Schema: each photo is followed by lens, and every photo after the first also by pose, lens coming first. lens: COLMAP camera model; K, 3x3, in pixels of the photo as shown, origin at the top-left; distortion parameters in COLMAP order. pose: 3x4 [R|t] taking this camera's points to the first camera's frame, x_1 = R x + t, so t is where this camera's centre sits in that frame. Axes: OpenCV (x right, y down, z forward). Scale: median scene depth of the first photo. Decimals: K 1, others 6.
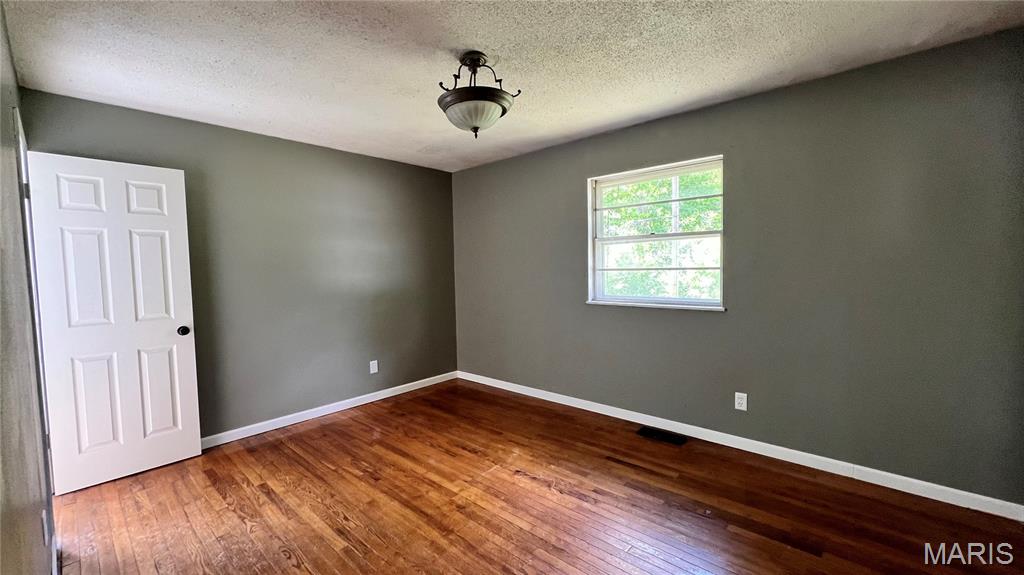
lens RADIAL K [[408.1, 0, 510.3], [0, 408.1, 288.2], [0, 0, 1]] dist [-0.000174, -0.000109]
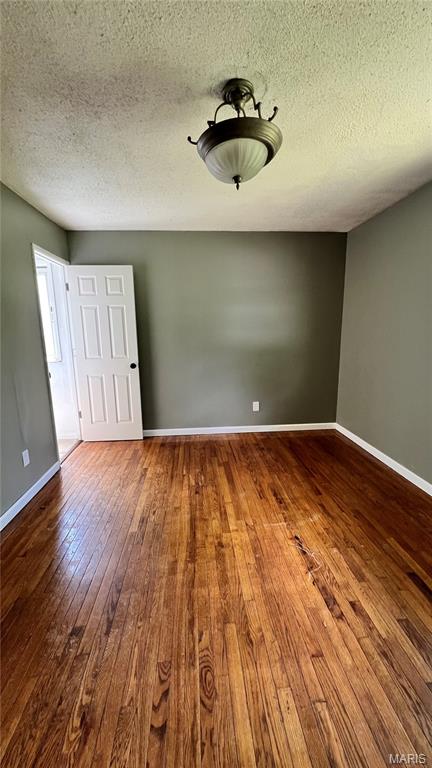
lens RADIAL K [[306.1, 0, 216.4], [0, 306.1, 385.0], [0, 0, 1]] dist [-0.000174, -0.000109]
pose [[0.726283, 0.137914, -0.673418, 0.306048], [-0.037103, 0.986104, 0.161936, -0.034042], [0.686394, -0.092625, 0.721307, 0.328489]]
